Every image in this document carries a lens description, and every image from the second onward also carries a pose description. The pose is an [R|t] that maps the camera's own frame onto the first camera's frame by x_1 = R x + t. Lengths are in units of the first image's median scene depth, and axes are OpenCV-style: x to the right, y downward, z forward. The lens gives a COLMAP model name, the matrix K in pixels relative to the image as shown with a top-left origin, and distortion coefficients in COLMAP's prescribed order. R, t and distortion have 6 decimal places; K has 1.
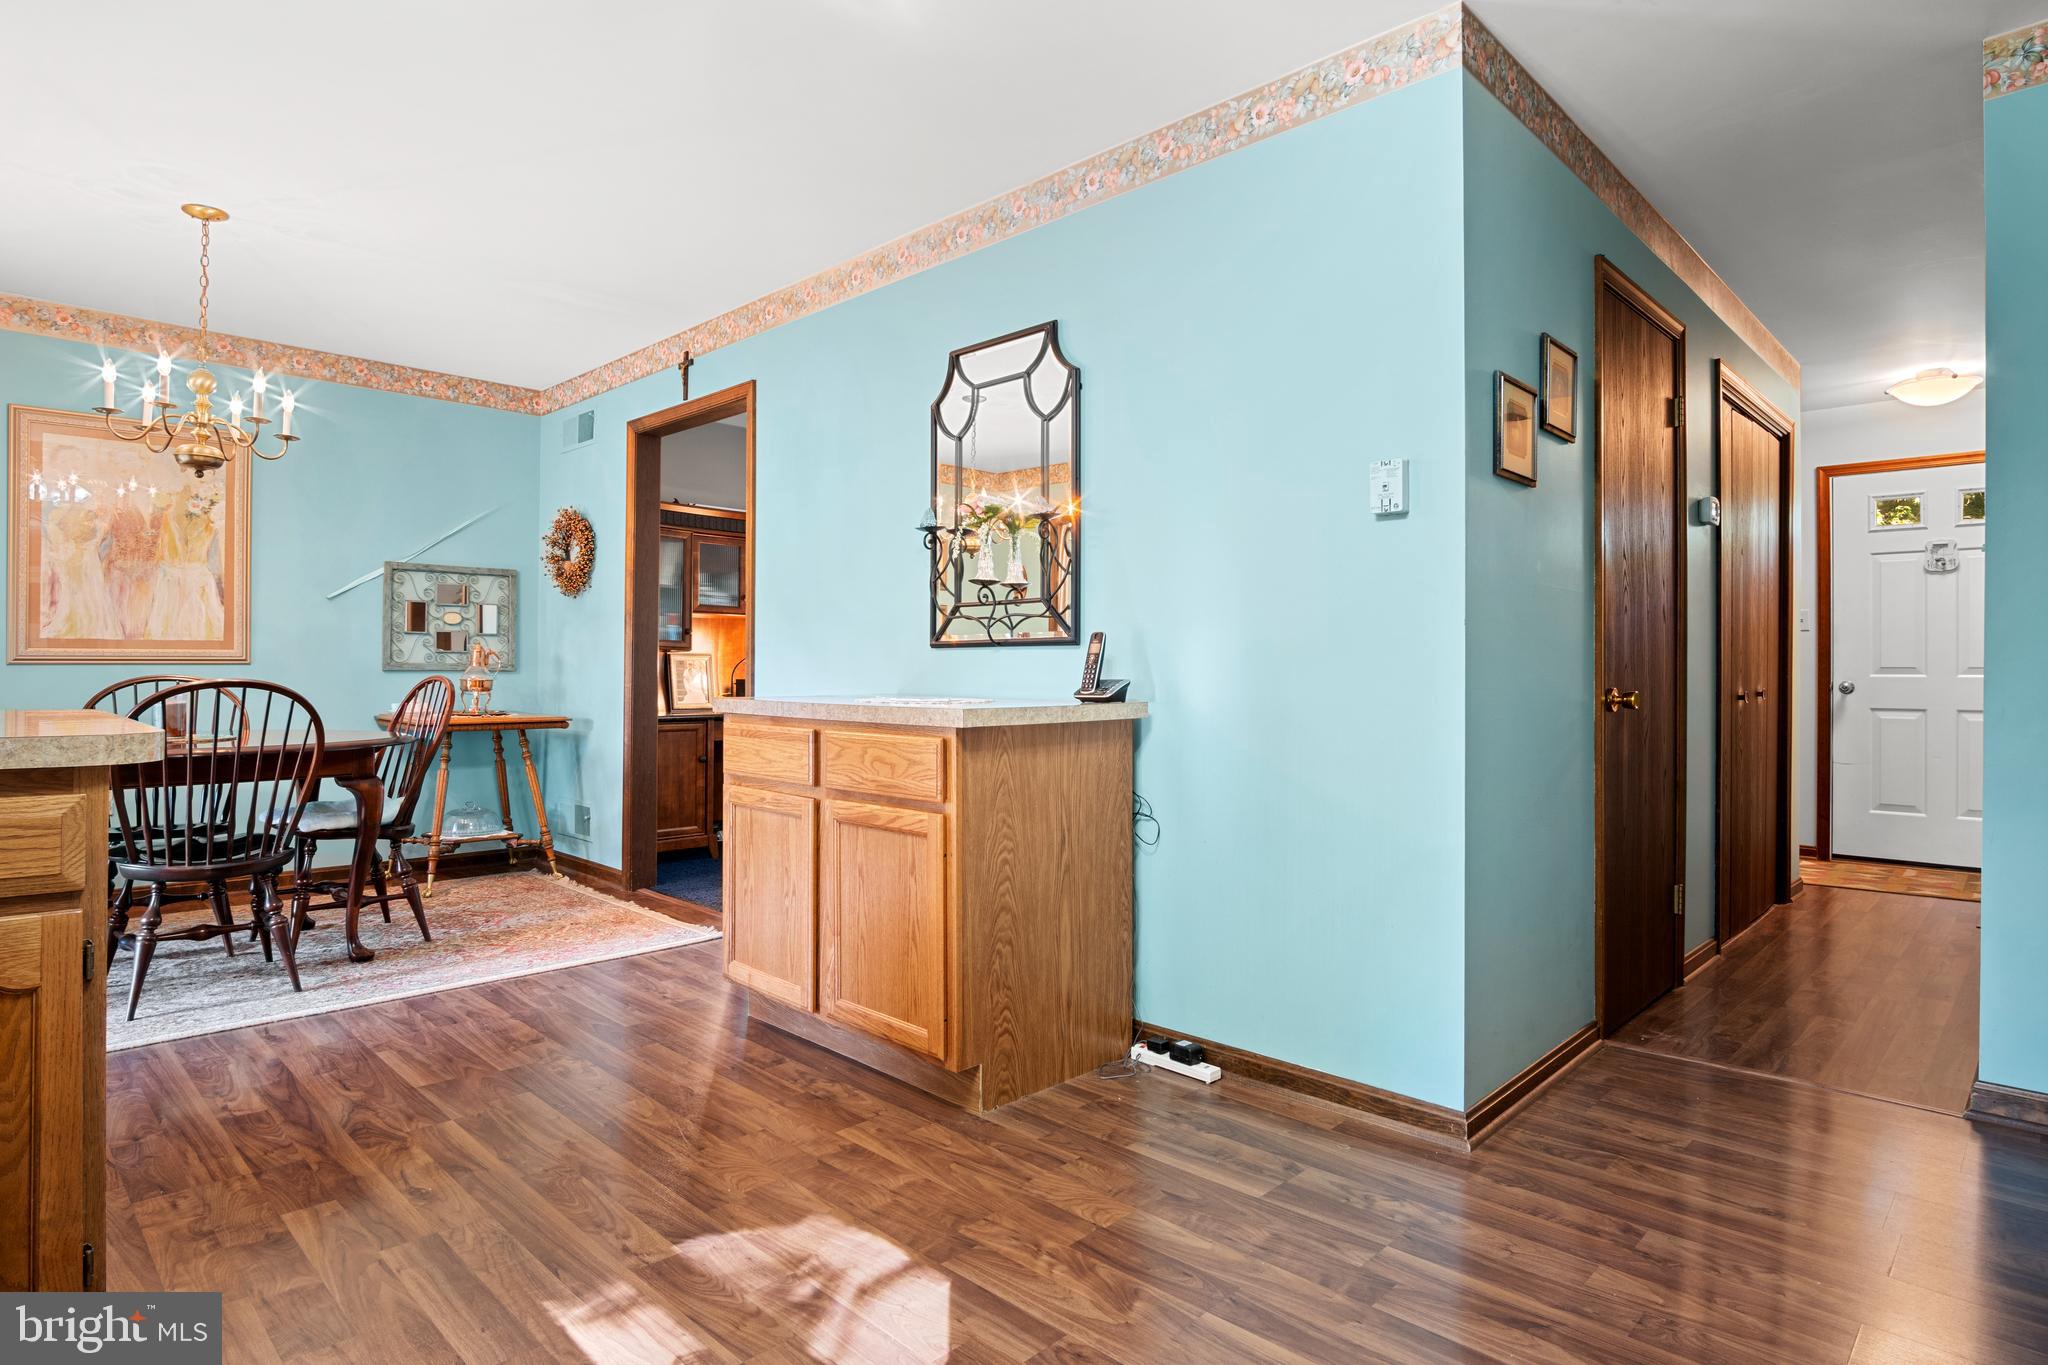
lens RADIAL K [[1104.7, 0, 1020.0], [0, 1104.7, 664.3], [0, 0, 1]] dist [-0.026372, -0.002500]
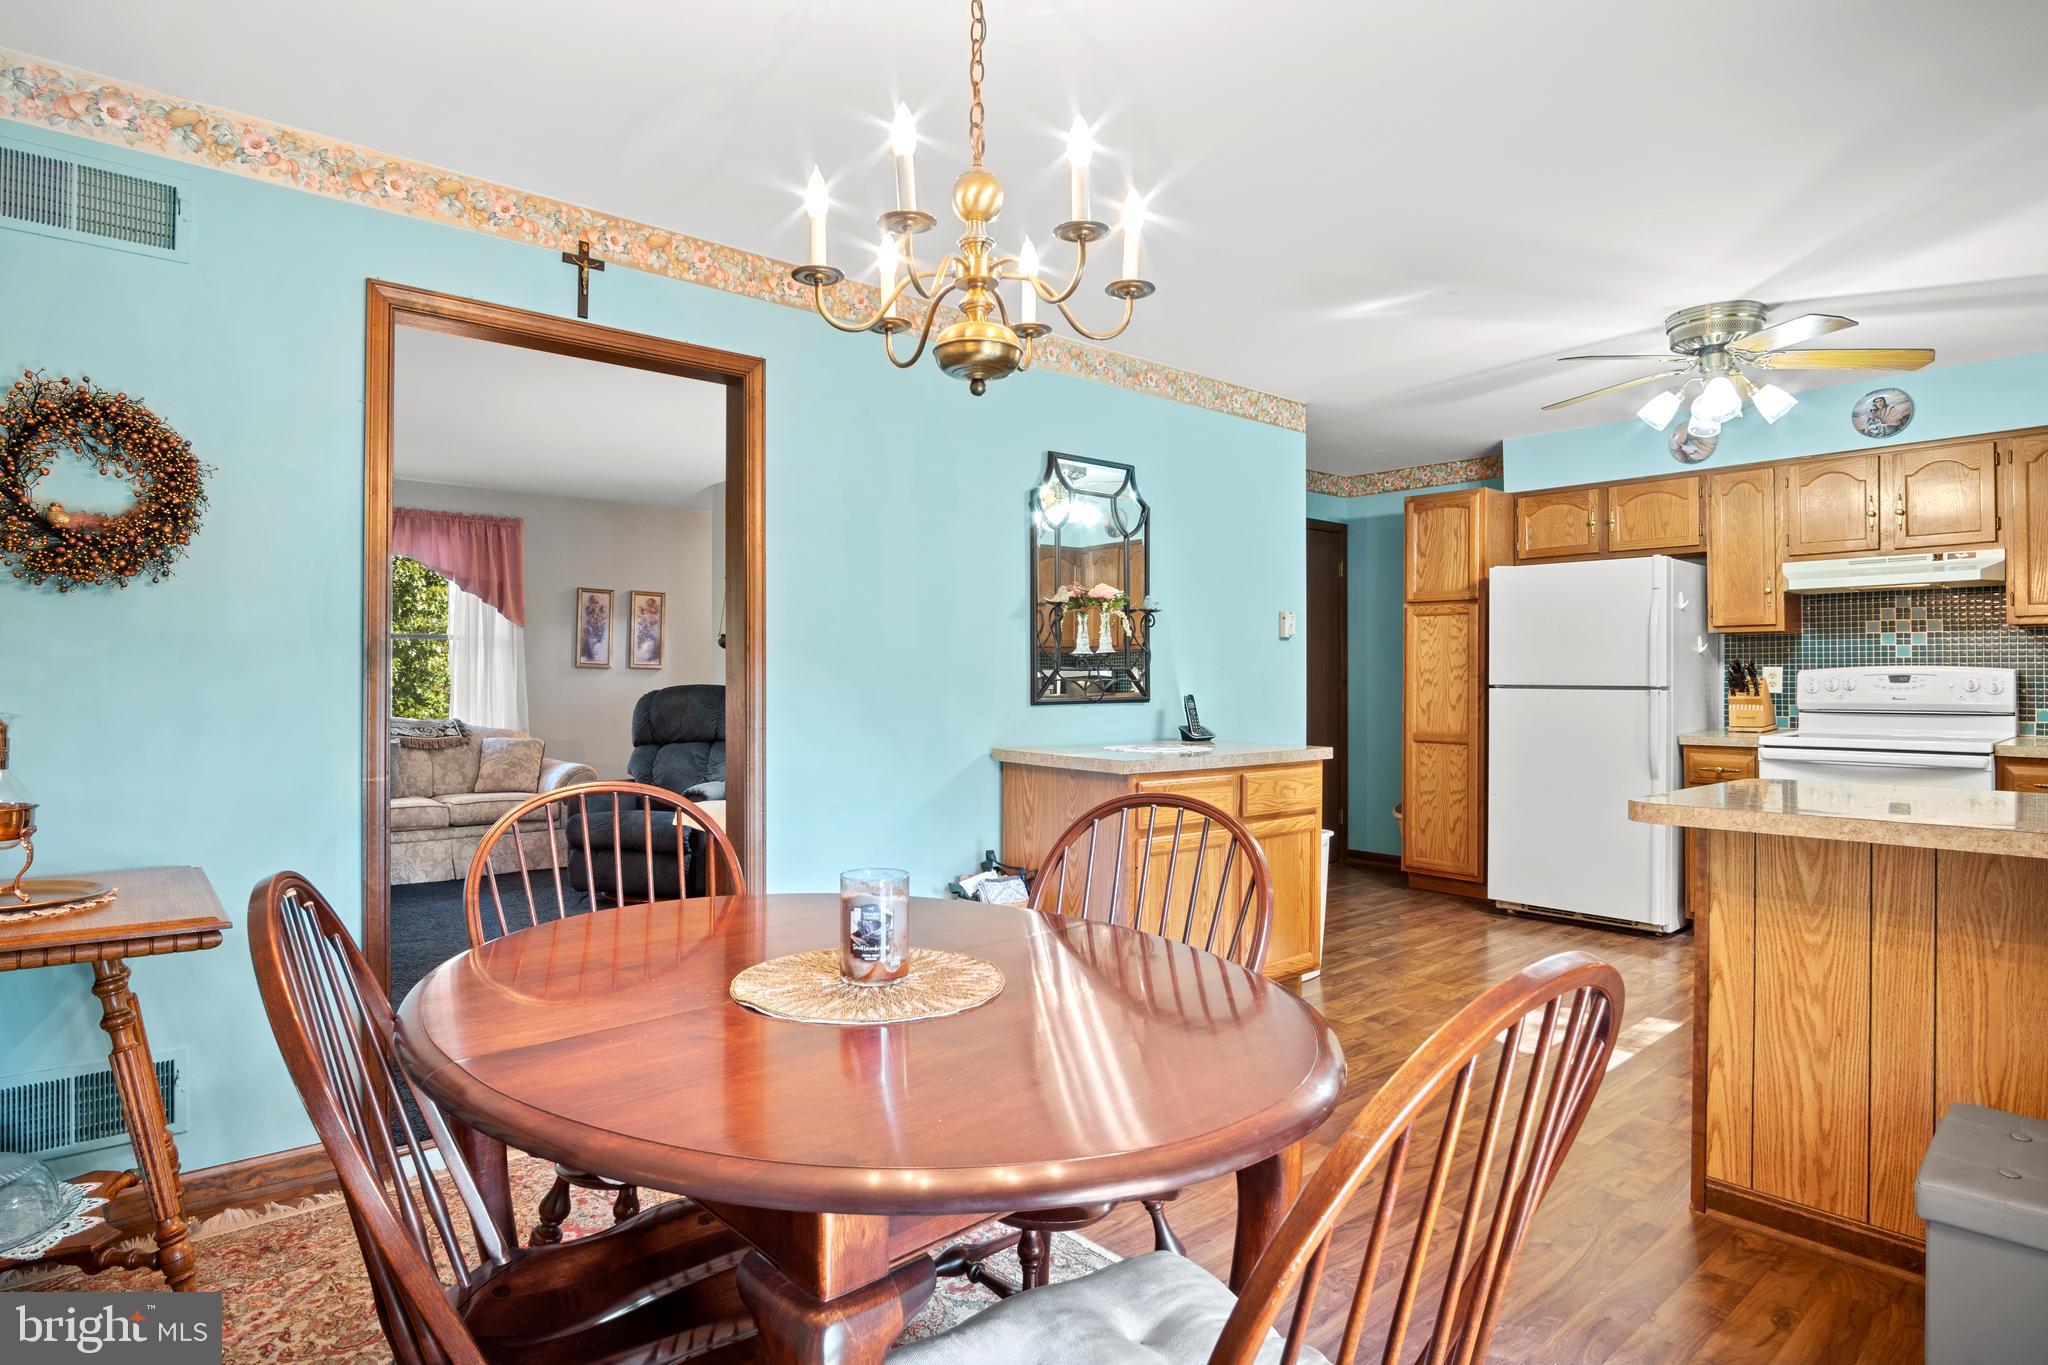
lens RADIAL K [[1104.7, 0, 1020.0], [0, 1104.7, 664.3], [0, 0, 1]] dist [-0.026372, -0.002500]
pose [[0.080334, 0.004507, 0.996758, -1.501531], [-0.006334, 0.999972, -0.004011, -0.064219], [-0.996748, -0.005991, 0.080360, 1.144072]]
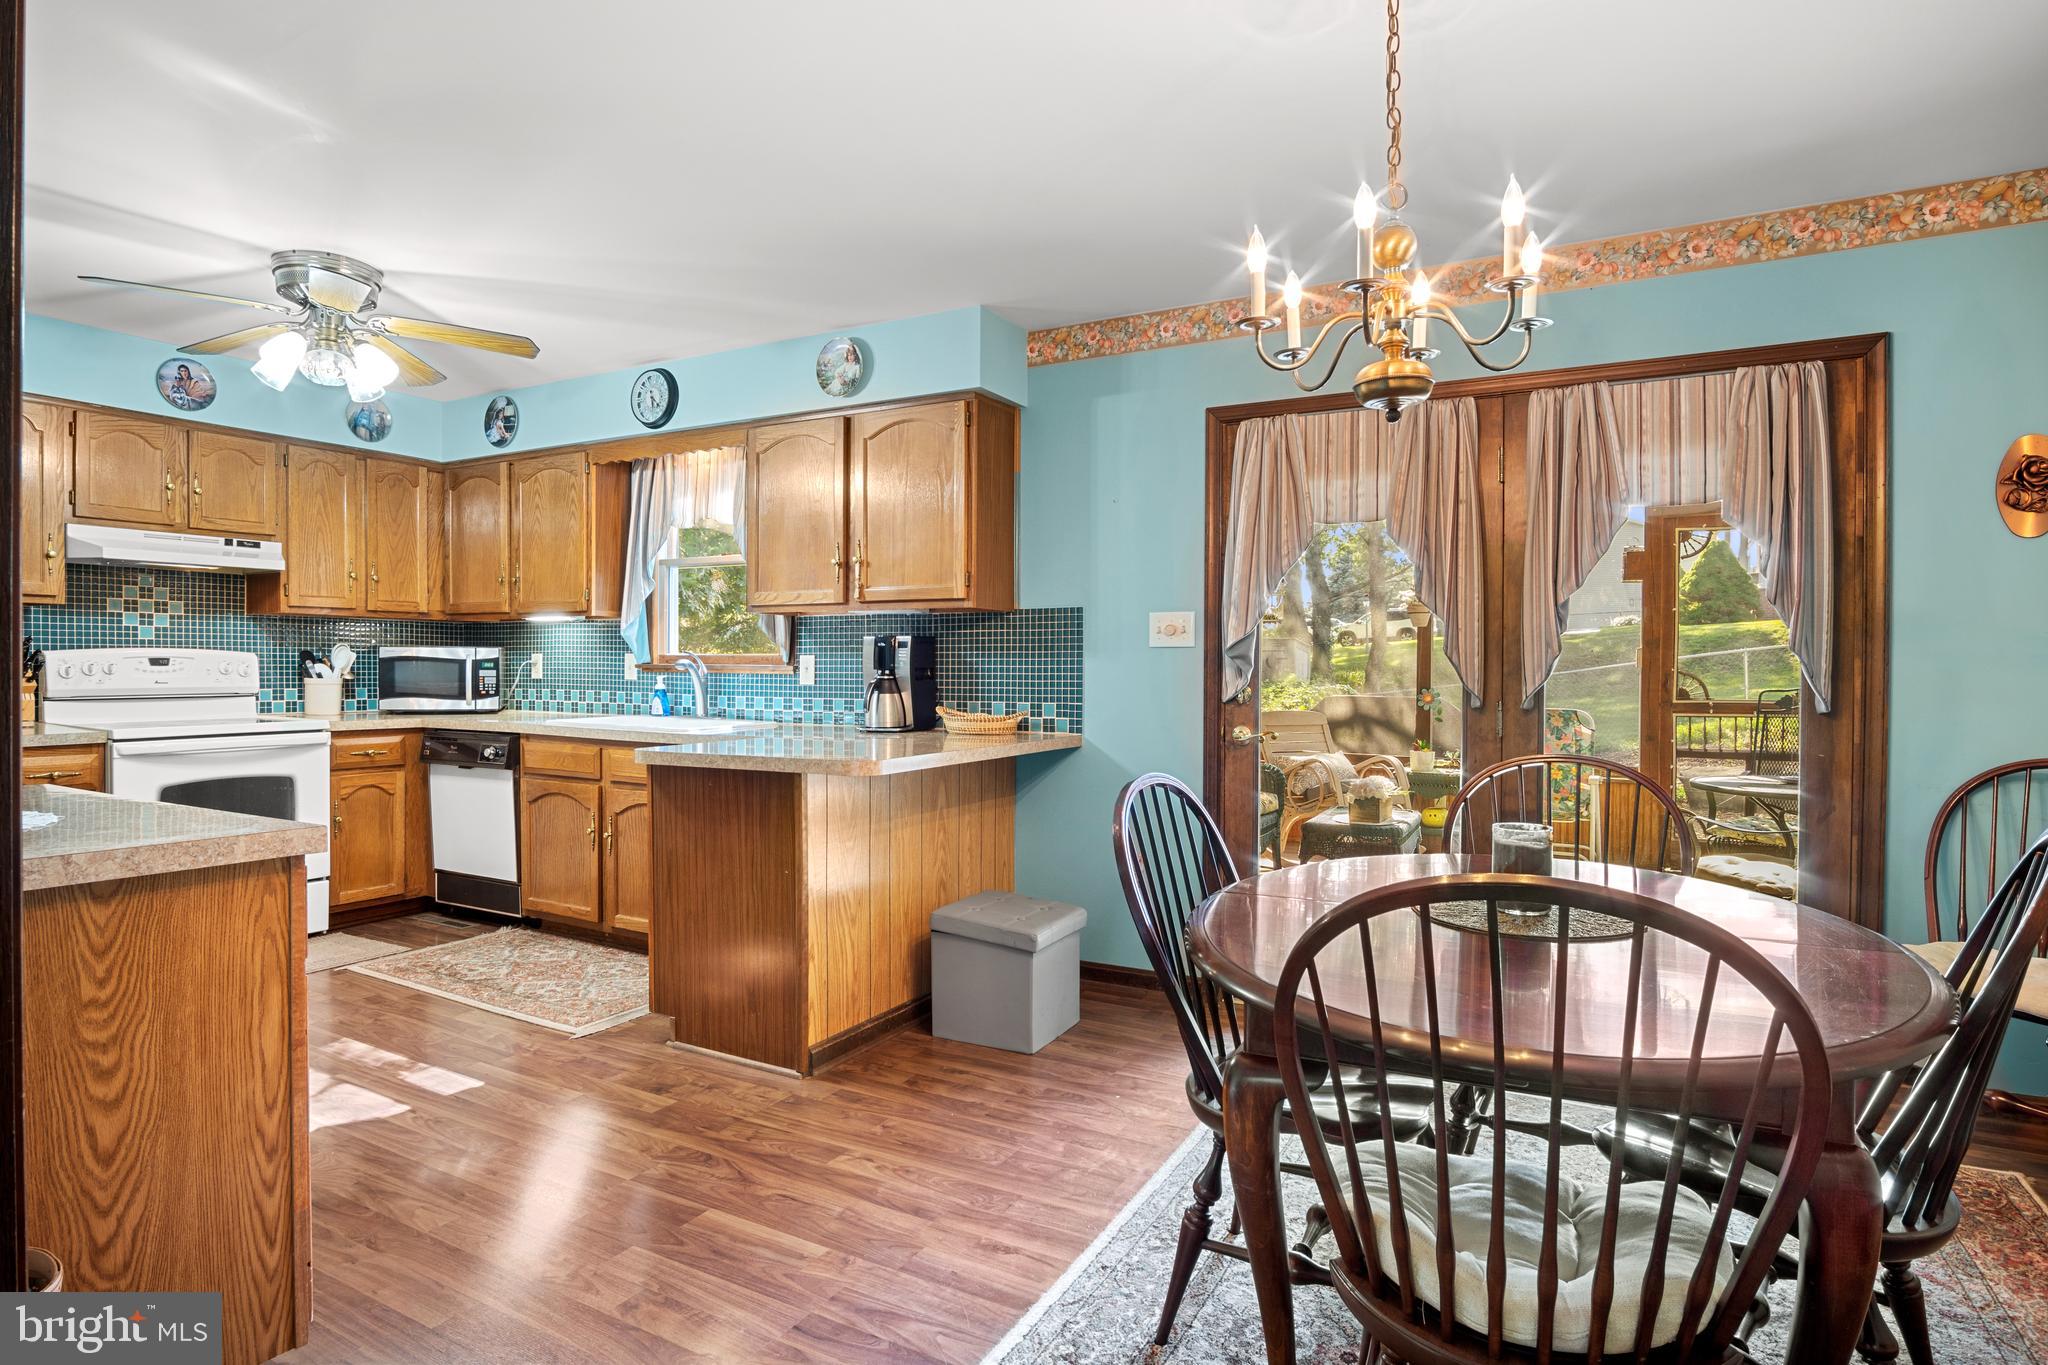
lens RADIAL K [[1087.7, 0, 1024.0], [0, 1087.7, 682.5], [0, 0, 1]] dist [-0.046830, 0.017118]
pose [[-0.962582, -0.007094, -0.270896, -0.521090], [-0.010513, 0.999882, 0.011174, -0.057071], [0.270785, 0.013604, -0.962544, 1.789458]]
